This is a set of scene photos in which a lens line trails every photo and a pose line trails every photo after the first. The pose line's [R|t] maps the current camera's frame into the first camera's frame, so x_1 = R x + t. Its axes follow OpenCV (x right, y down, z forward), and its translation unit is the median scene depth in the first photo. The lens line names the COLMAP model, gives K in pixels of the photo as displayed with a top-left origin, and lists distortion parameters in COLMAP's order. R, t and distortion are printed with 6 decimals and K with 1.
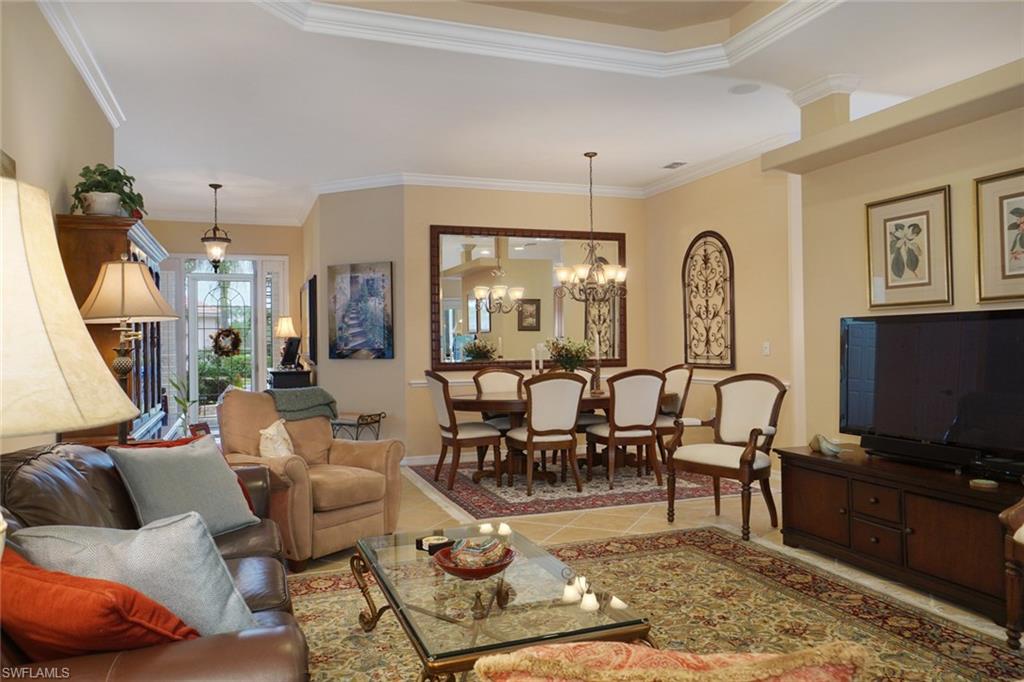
lens RADIAL K [[729.3, 0, 518.0], [0, 729.3, 339.9], [0, 0, 1]] dist [-0.013307, -0.005116]
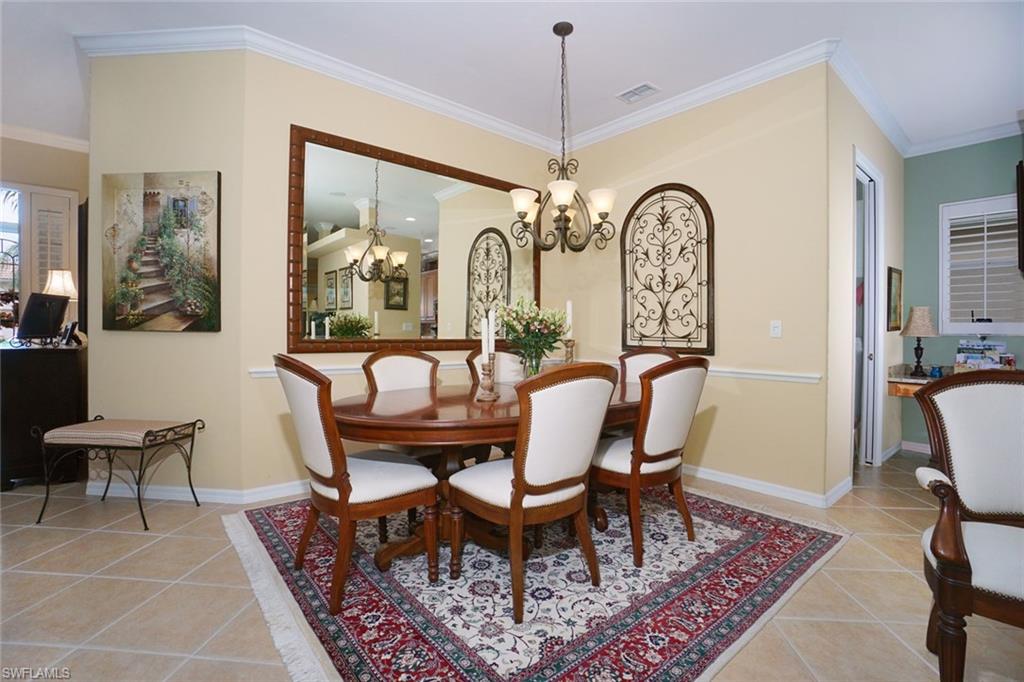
lens RADIAL K [[449.6, 0, 507.2], [0, 449.6, 338.7], [0, 0, 1]] dist [-0.024115, 0.004412]
pose [[0.941296, 0.019044, 0.337045, -0.071367], [-0.026429, 0.999500, 0.017337, 0.019014], [-0.336546, -0.025227, 0.941329, 0.573872]]
